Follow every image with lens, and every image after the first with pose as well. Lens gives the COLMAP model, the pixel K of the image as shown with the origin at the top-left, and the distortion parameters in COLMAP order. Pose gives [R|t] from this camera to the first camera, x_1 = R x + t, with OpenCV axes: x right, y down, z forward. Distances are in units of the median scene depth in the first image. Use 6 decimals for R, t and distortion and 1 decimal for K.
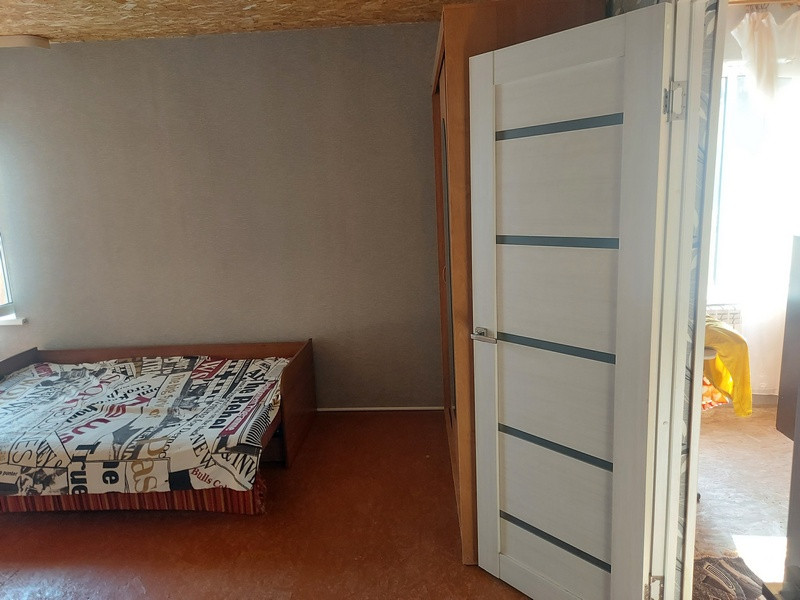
lens RADIAL K [[611.8, 0, 399.5], [0, 611.8, 298.2], [0, 0, 1]] dist [0.038592, -0.012399]
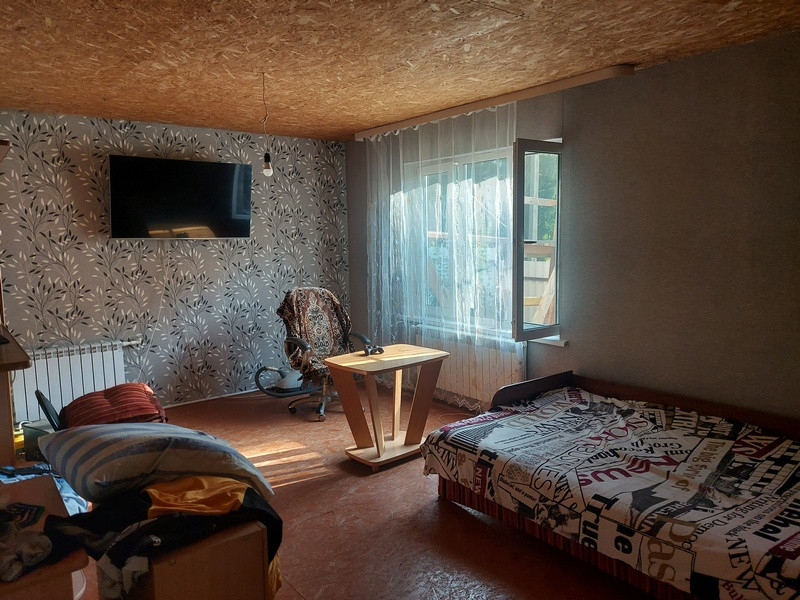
lens RADIAL K [[611.8, 0, 400.7], [0, 611.8, 298.3], [0, 0, 1]] dist [0.038592, -0.012399]
pose [[0.675240, 0.120494, -0.727690, -0.071159], [-0.149336, 0.988468, 0.025103, -0.024975], [0.722322, 0.091720, 0.685447, 0.117340]]
